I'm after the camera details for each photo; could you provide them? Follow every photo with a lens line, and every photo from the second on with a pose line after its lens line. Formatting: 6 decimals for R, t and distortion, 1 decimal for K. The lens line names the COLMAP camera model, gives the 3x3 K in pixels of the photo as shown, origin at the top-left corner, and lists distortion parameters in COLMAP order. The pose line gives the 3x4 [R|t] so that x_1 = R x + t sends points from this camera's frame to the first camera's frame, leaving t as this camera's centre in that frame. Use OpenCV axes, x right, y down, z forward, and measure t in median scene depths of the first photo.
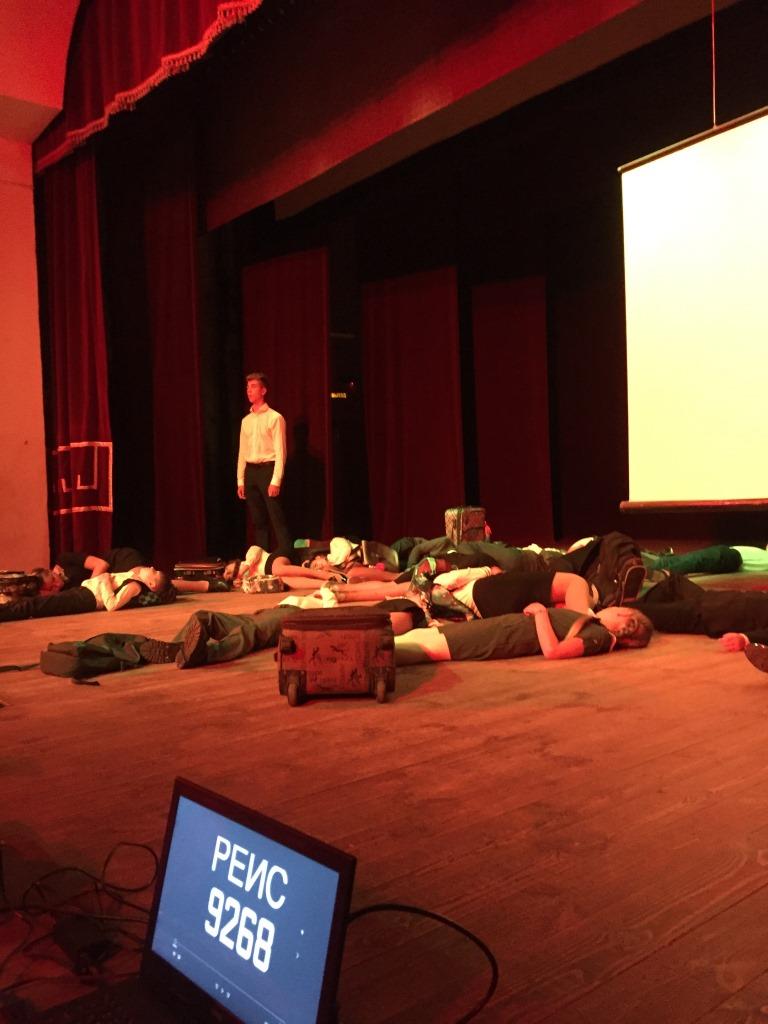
lens RADIAL K [[936.8, 0, 384.0], [0, 936.8, 512.0], [0, 0, 1]] dist [-0.006526, -0.018895]
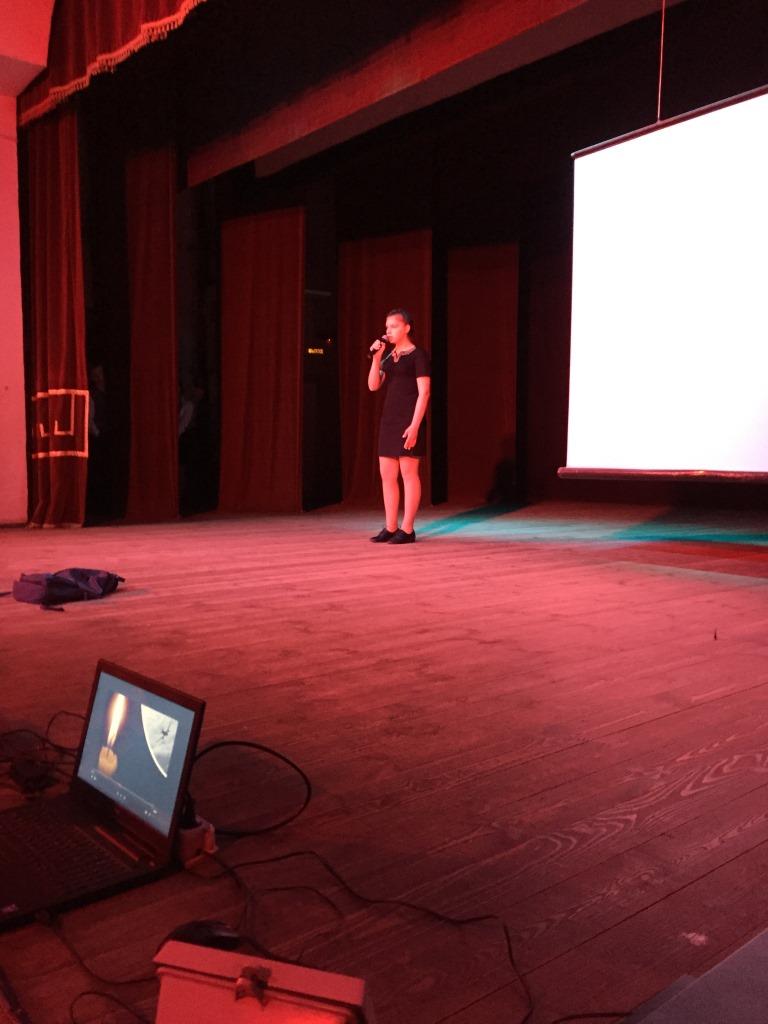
lens RADIAL K [[907.8, 0, 385.6], [0, 907.8, 536.9], [0, 0, 1]] dist [-0.033563, 0.003095]
pose [[0.998703, 0.038493, 0.033321, 0.047852], [-0.040901, 0.996351, 0.074914, -0.003610], [-0.030316, -0.076179, 0.996633, -0.104594]]
